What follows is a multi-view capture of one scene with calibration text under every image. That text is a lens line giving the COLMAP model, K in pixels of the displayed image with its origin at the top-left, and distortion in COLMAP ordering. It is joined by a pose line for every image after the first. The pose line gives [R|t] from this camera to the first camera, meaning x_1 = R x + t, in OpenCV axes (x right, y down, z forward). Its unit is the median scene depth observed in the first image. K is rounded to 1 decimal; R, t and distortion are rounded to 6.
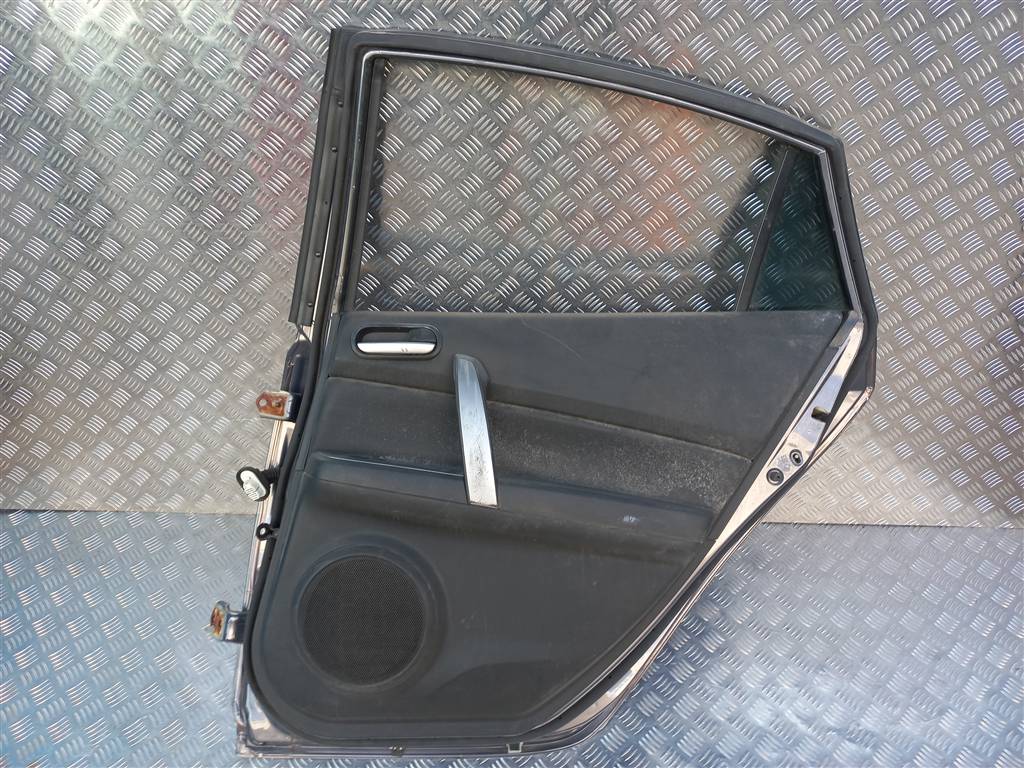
lens RADIAL K [[743.6, 0, 509.6], [0, 743.6, 383.8], [0, 0, 1]] dist [0.015110, 0.009679]
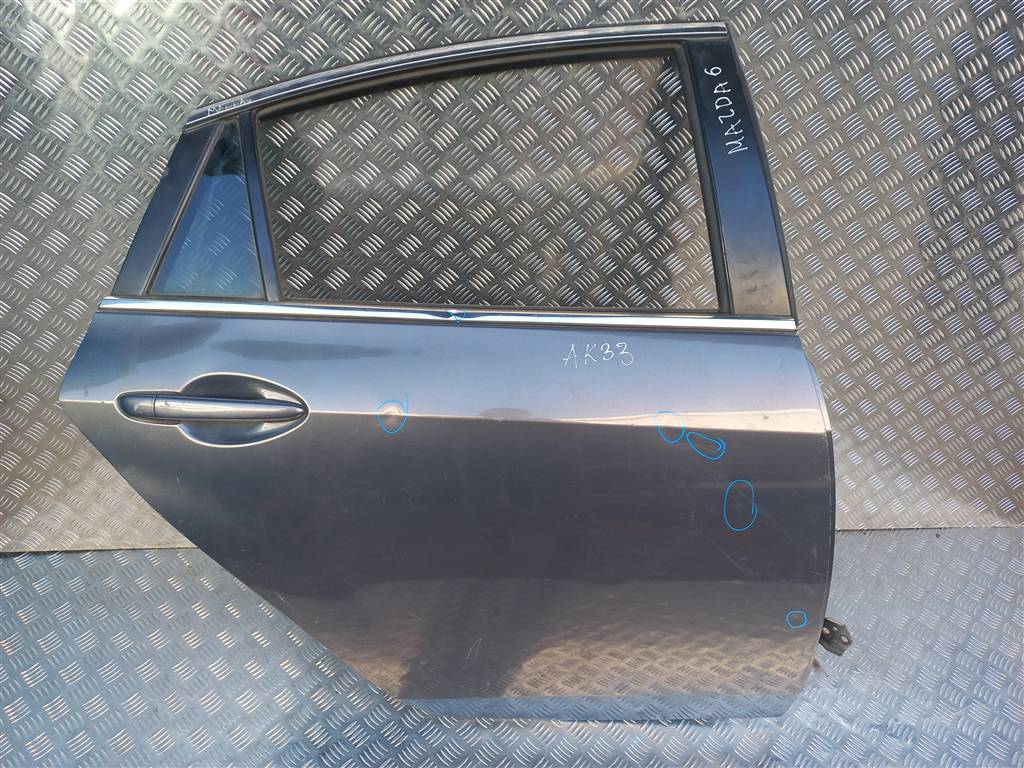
lens RADIAL K [[743.6, 0, 424.0], [0, 743.6, 385.9], [0, 0, 1]] dist [0.015110, 0.009679]
pose [[0.994170, -0.023159, 0.105312, -0.268239], [0.026137, 0.999294, -0.026985, -0.003560], [-0.104613, 0.029580, 0.994073, 0.001813]]
